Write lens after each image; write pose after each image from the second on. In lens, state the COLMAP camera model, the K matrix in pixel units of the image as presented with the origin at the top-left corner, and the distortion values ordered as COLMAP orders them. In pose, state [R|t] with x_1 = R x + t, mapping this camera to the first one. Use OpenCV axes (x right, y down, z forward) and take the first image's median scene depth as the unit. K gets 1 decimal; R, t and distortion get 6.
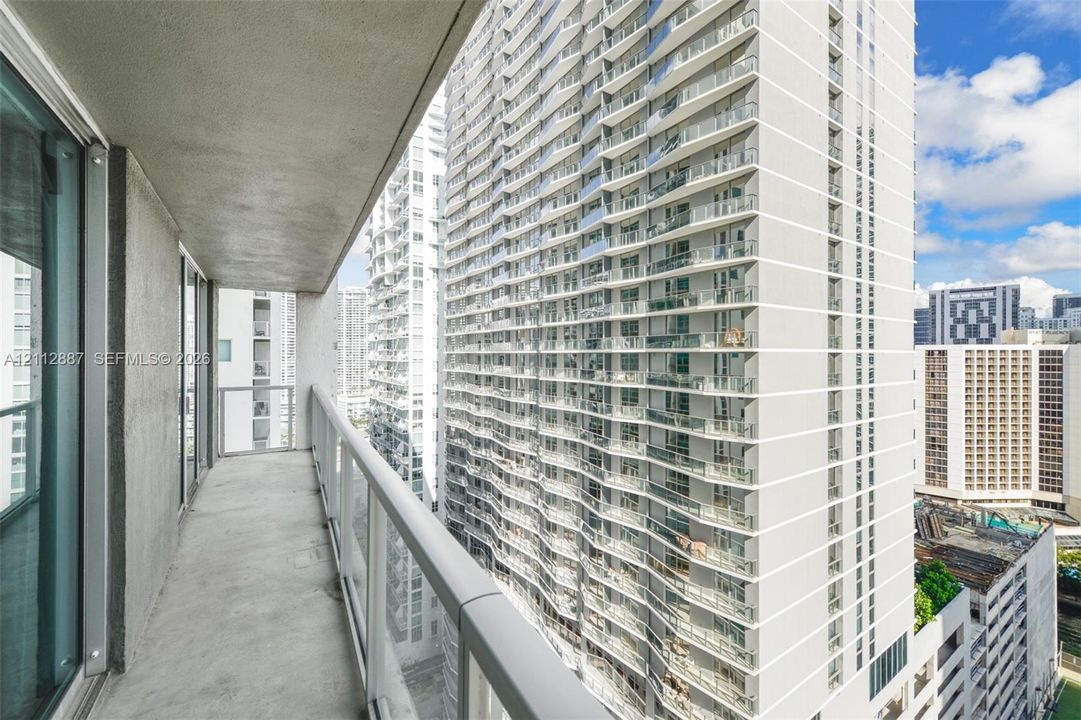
lens RADIAL K [[431.2, 0, 536.5], [0, 431.2, 355.3], [0, 0, 1]] dist [0.004422, 0.000070]
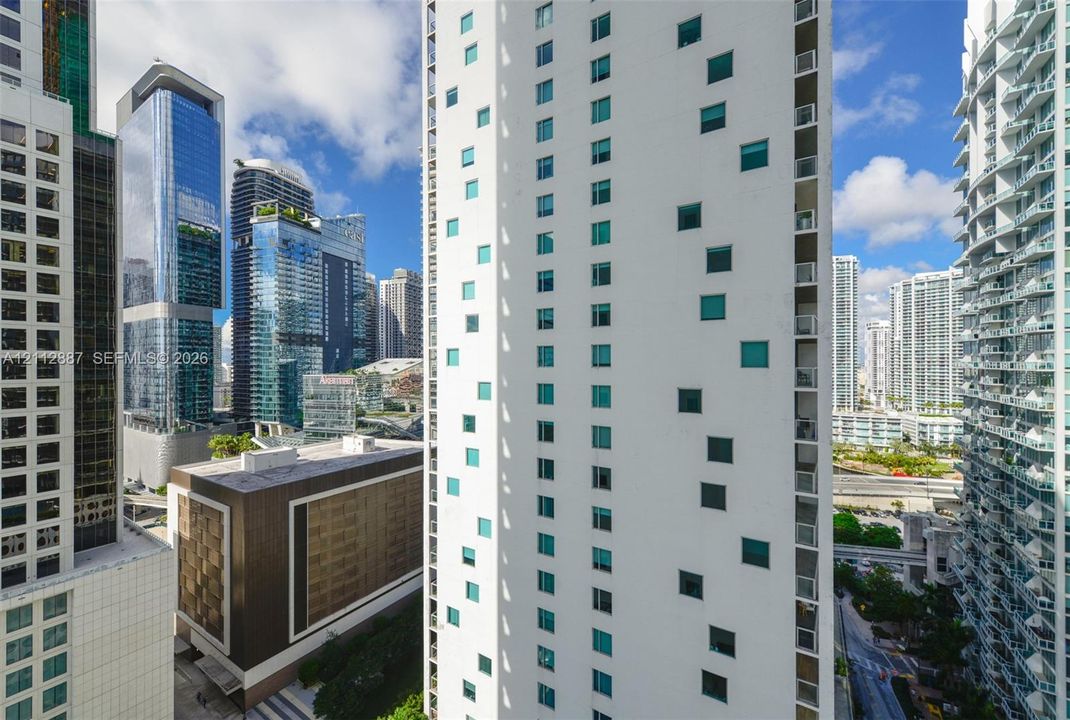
lens RADIAL K [[423.8, 0, 534.7], [0, 423.8, 362.9], [0, 0, 1]] dist [0.001301, 0.000136]
pose [[0.417137, -0.001595, -0.908842, -0.057500], [0.002051, 0.999998, -0.000814, 0.002205], [0.908841, -0.001524, 0.417139, 0.093719]]
